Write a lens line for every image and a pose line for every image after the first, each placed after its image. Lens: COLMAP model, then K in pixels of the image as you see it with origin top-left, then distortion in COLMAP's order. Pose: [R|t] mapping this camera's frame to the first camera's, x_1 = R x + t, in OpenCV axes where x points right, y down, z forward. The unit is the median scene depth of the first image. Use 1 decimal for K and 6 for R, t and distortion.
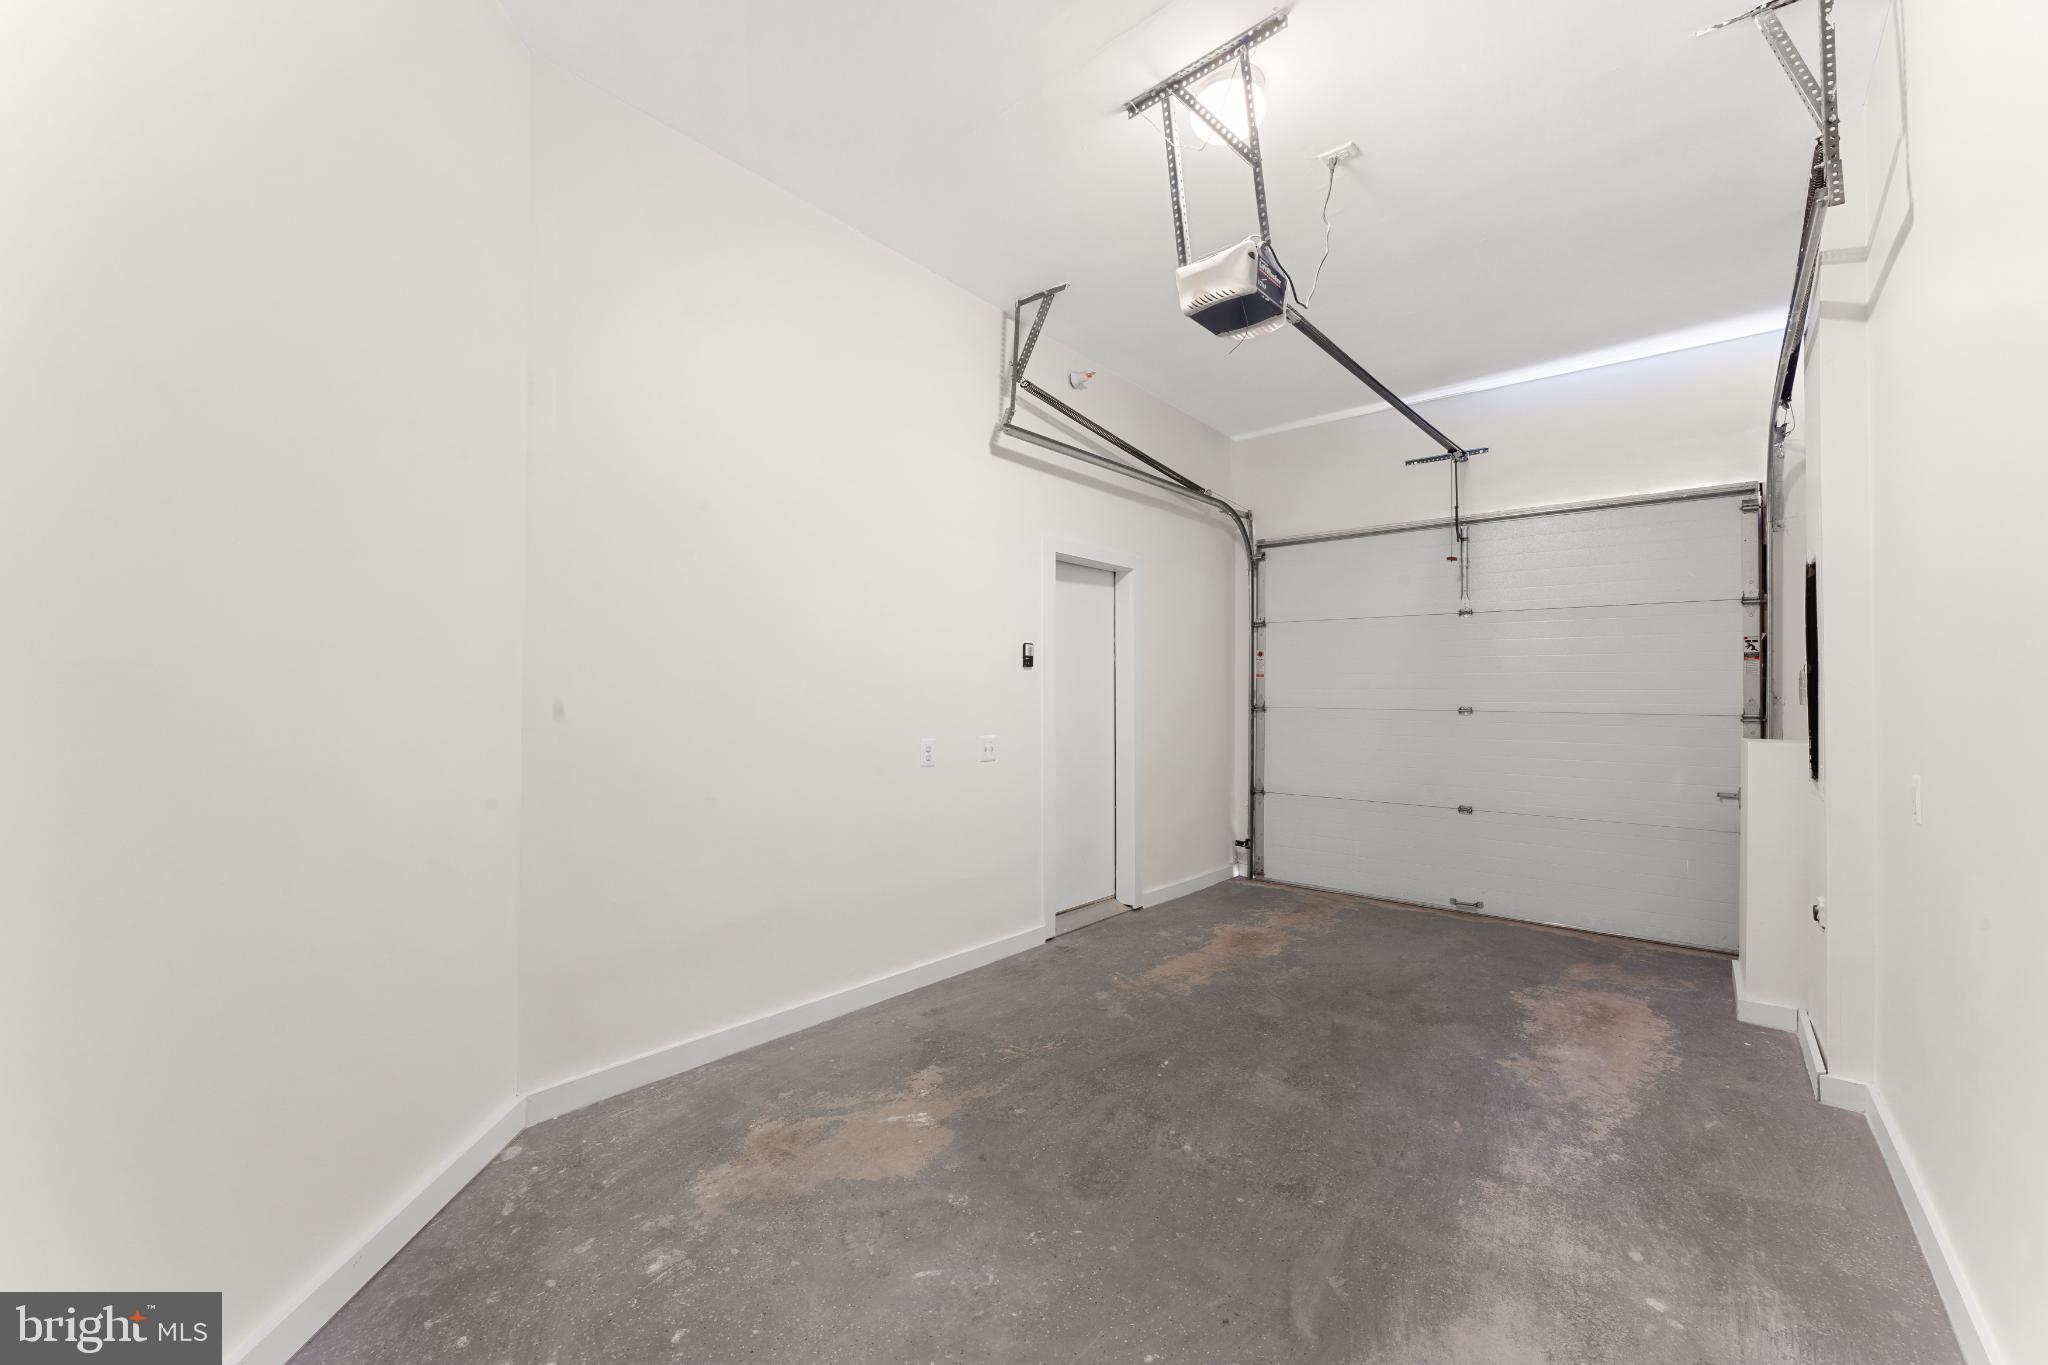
lens RADIAL K [[818.1, 0, 1024.6], [0, 818.1, 684.0], [0, 0, 1]] dist [-0.000974, 0.000068]
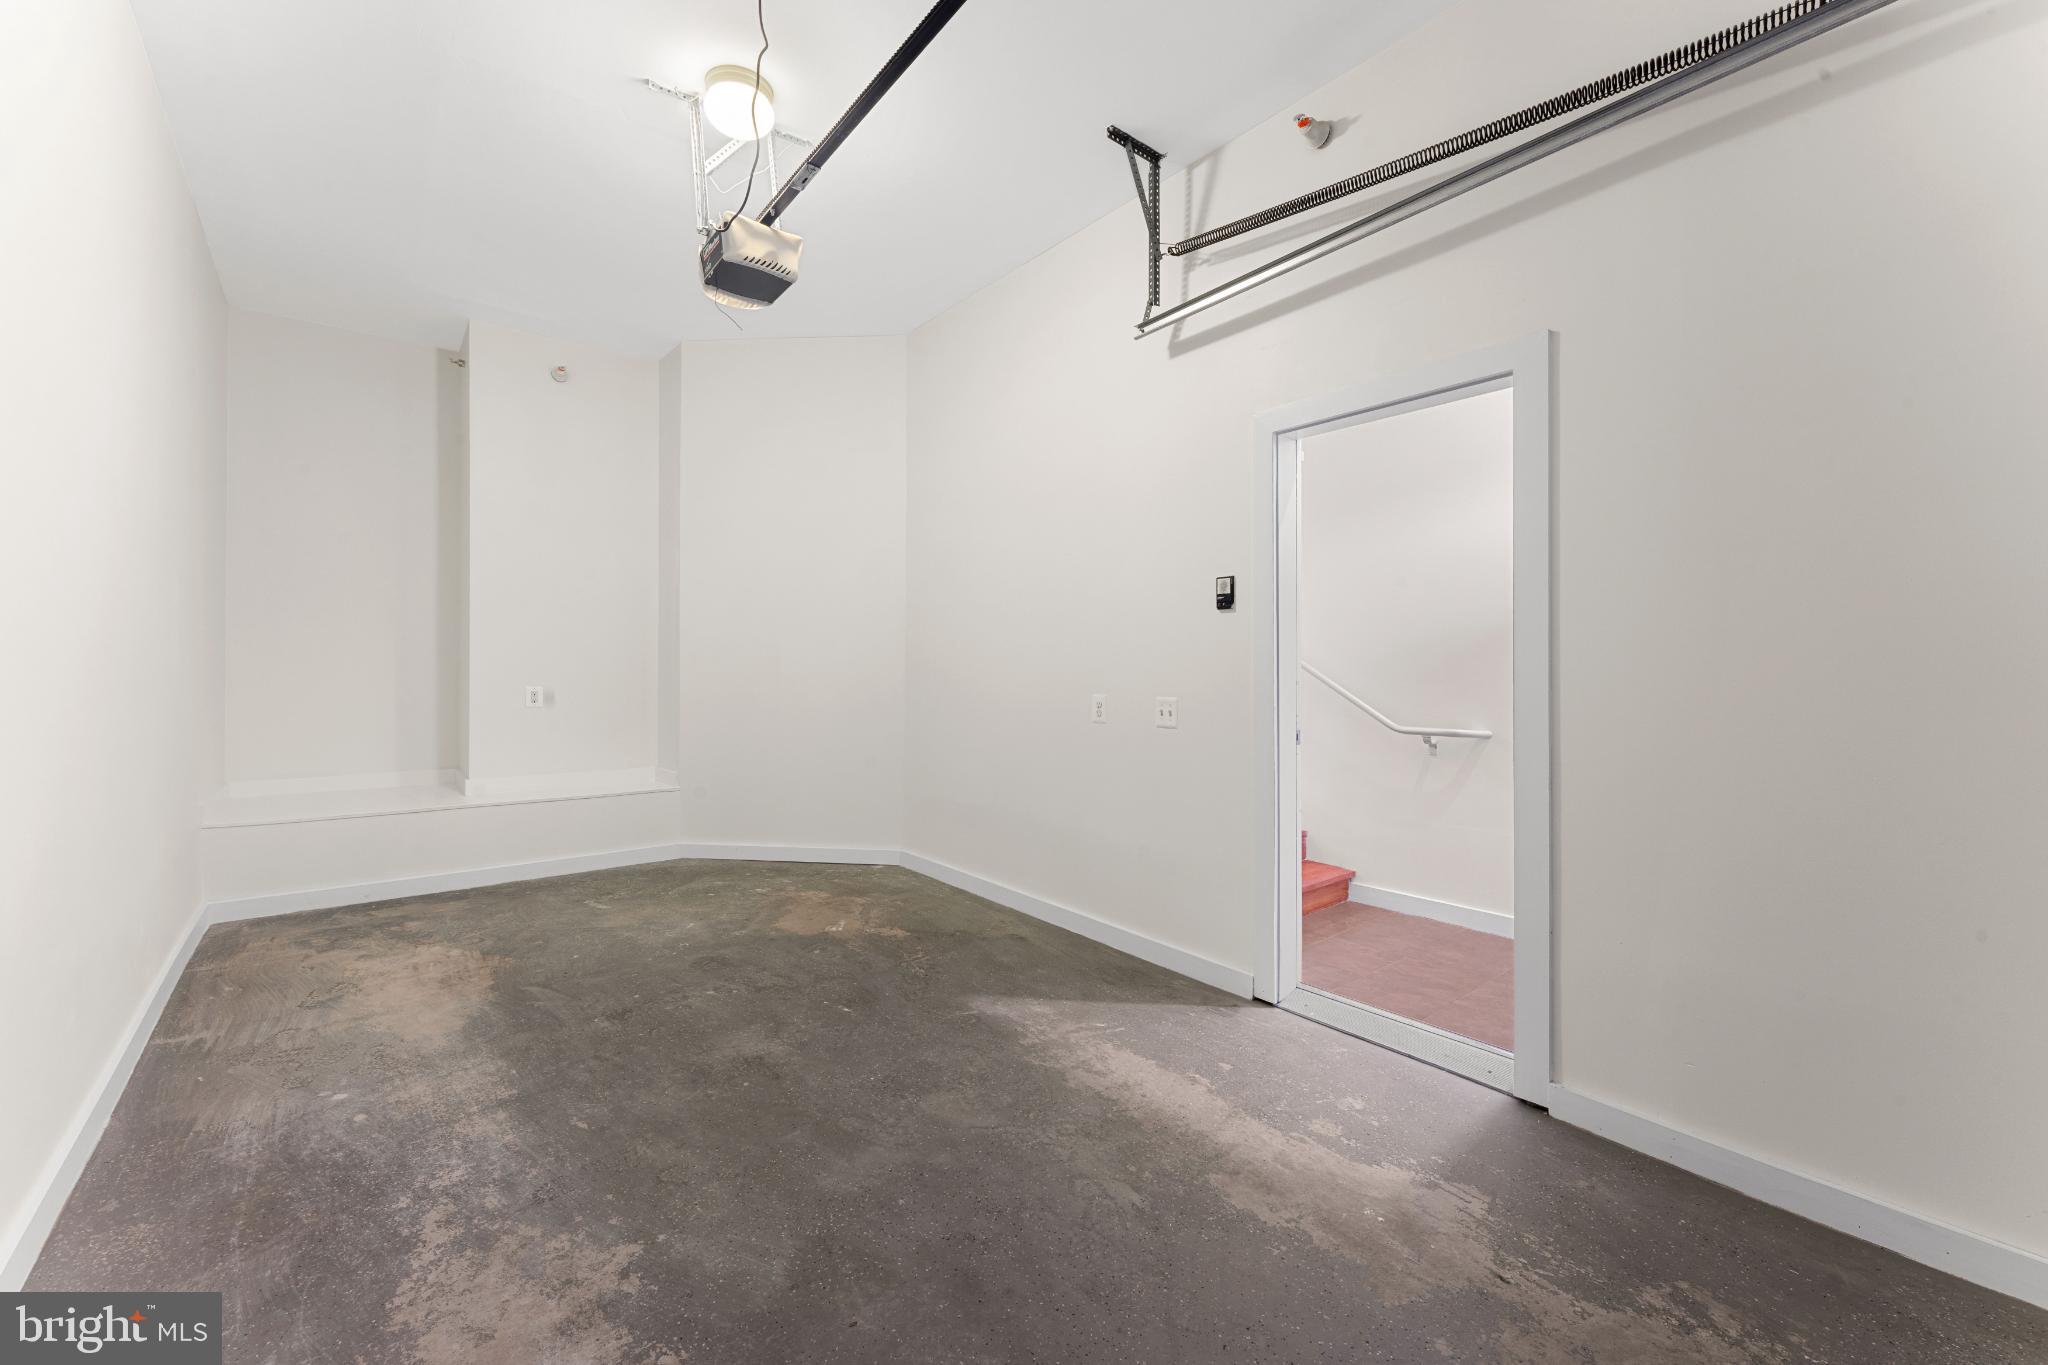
lens RADIAL K [[818.1, 0, 1025.1], [0, 818.1, 675.9], [0, 0, 1]] dist [-0.000974, 0.000068]
pose [[-0.186390, 0.006096, -0.982457, 1.300735], [0.010248, 0.999938, 0.004260, 0.058466], [0.982422, -0.009275, -0.186441, 1.636938]]
